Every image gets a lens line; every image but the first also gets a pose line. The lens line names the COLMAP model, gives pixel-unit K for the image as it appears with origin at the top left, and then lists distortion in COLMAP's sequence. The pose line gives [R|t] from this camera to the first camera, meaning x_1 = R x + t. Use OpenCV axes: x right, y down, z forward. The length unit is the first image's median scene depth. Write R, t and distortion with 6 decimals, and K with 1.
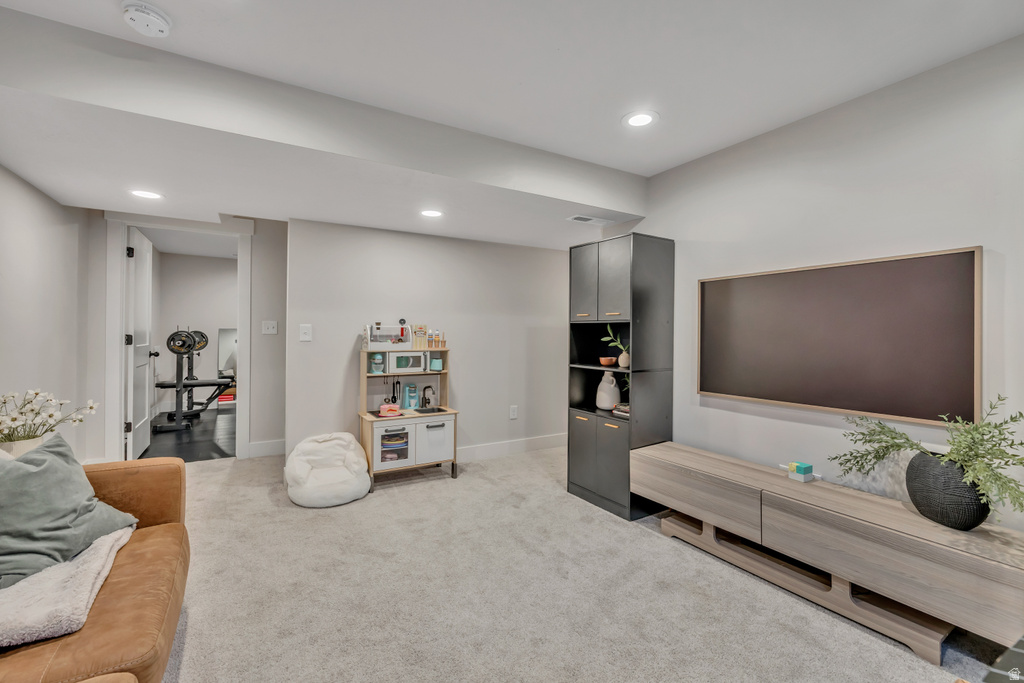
lens RADIAL K [[433.4, 0, 509.4], [0, 433.4, 335.1], [0, 0, 1]] dist [-0.004923, -0.000492]
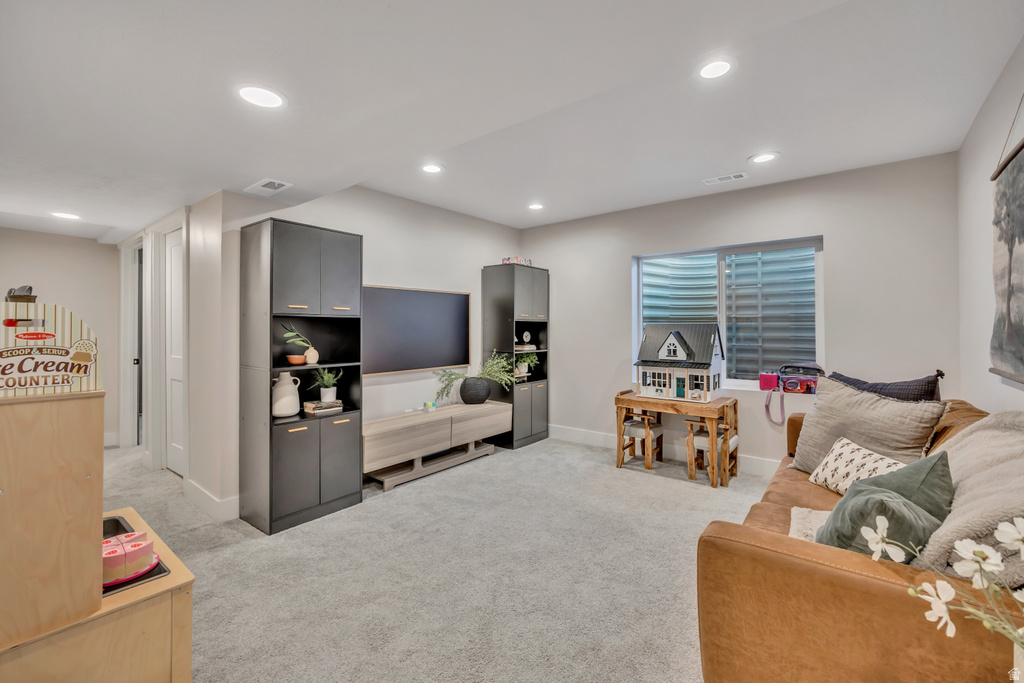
lens RADIAL K [[432.8, 0, 510.4], [0, 432.8, 323.2], [0, 0, 1]] dist [-0.000663, -0.000076]
pose [[-0.346246, 0.007480, 0.938114, -1.027536], [0.001485, 0.999971, -0.007425, -0.009338], [-0.938142, -0.001178, -0.346247, 1.218126]]
